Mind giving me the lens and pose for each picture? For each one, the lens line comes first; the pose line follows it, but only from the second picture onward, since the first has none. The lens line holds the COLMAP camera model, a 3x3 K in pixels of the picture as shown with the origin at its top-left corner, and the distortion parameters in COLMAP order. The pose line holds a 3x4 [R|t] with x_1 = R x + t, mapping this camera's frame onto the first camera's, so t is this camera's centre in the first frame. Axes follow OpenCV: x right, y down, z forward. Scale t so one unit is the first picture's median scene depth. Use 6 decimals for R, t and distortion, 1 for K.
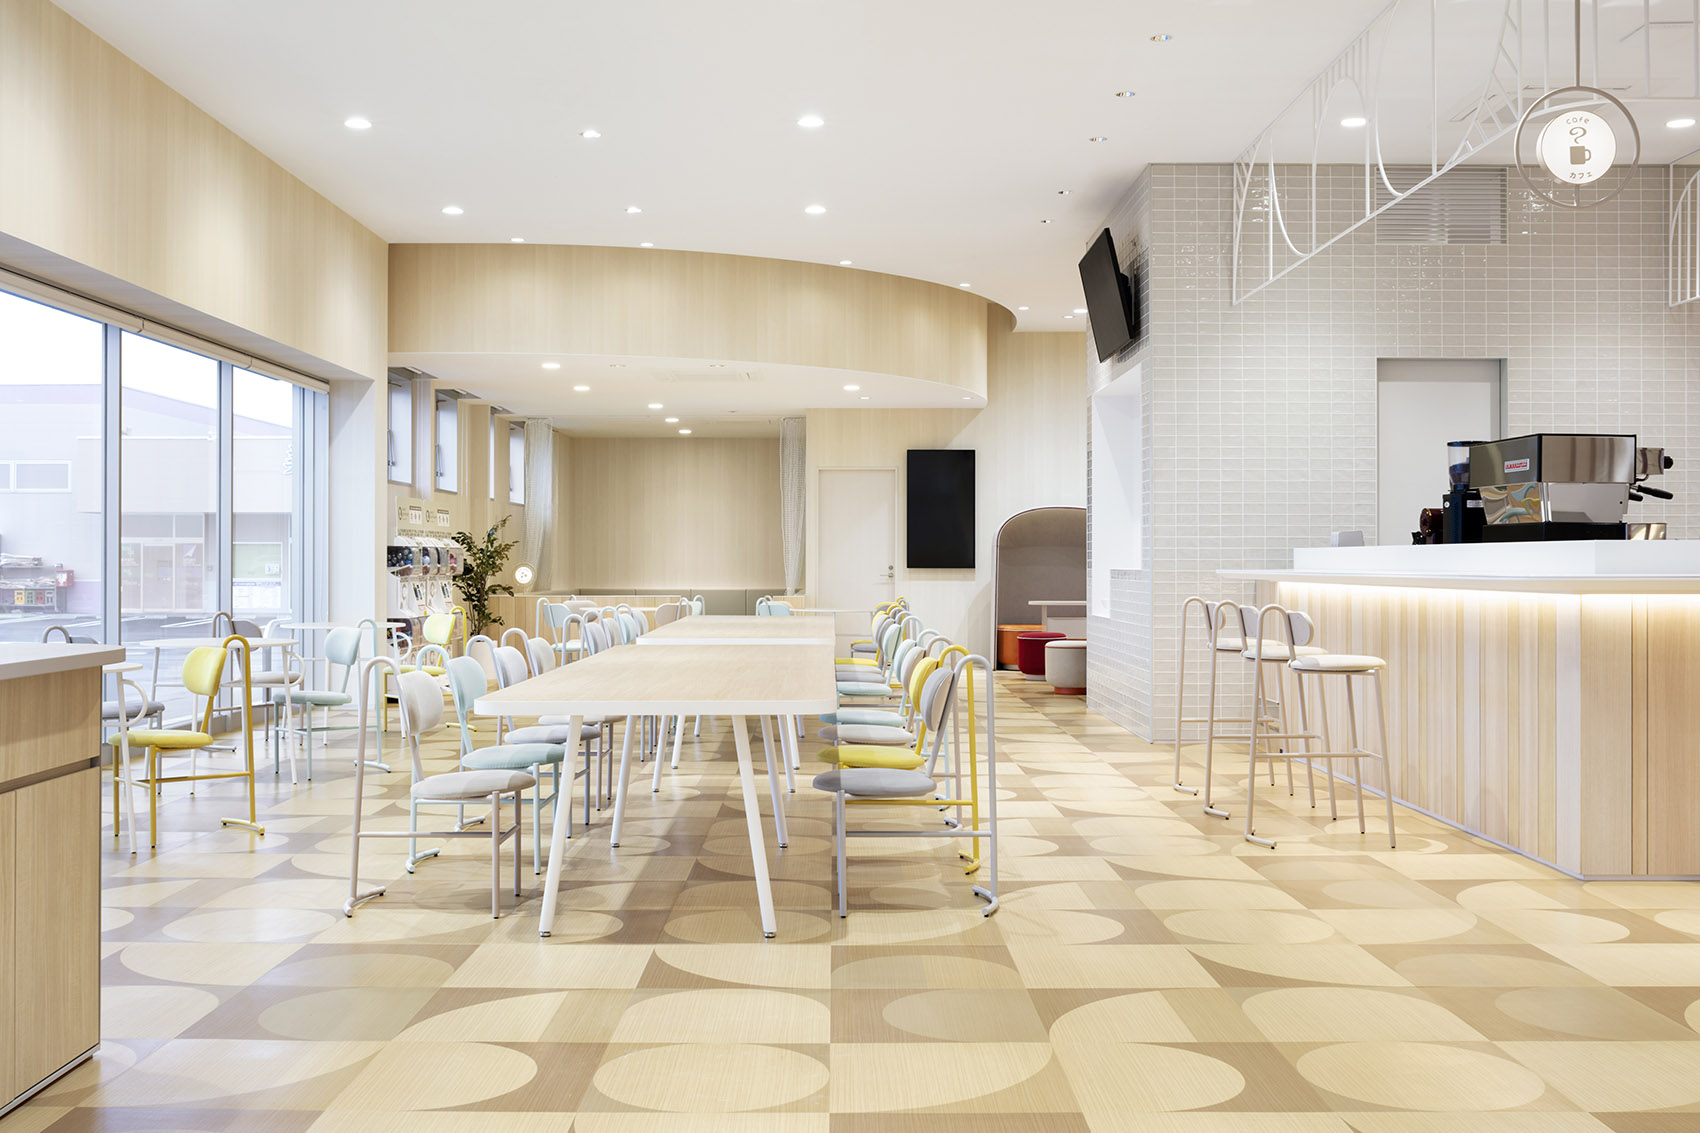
lens RADIAL K [[1661.4, 0, 856.8], [0, 1661.4, 567.6], [0, 0, 1]] dist [-0.021575, 0.000000]
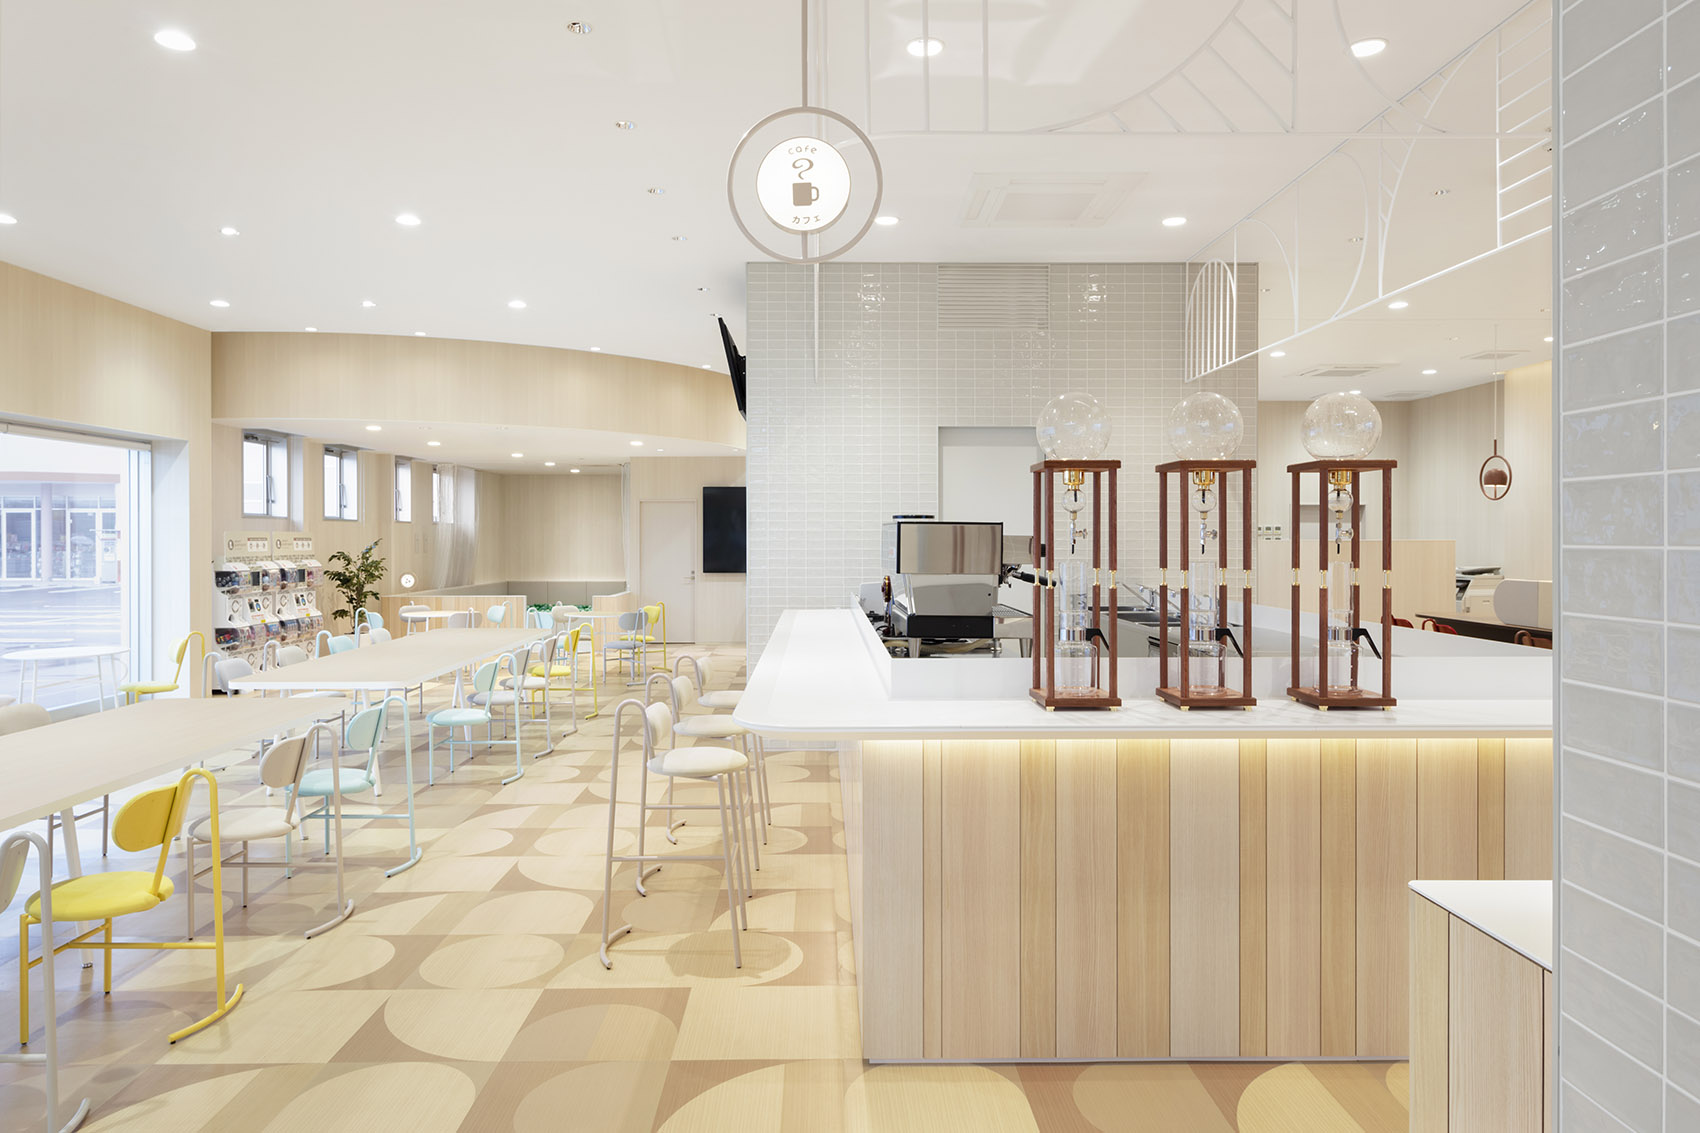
lens RADIAL K [[963.2, 0, 885.5], [0, 963.2, 548.8], [0, 0, 1]] dist [0.002519, -0.000350]
pose [[0.999942, -0.001275, 0.010682, 0.269029], [0.001098, 0.999861, 0.016614, -0.050595], [-0.010702, -0.016602, 0.999805, 0.308183]]
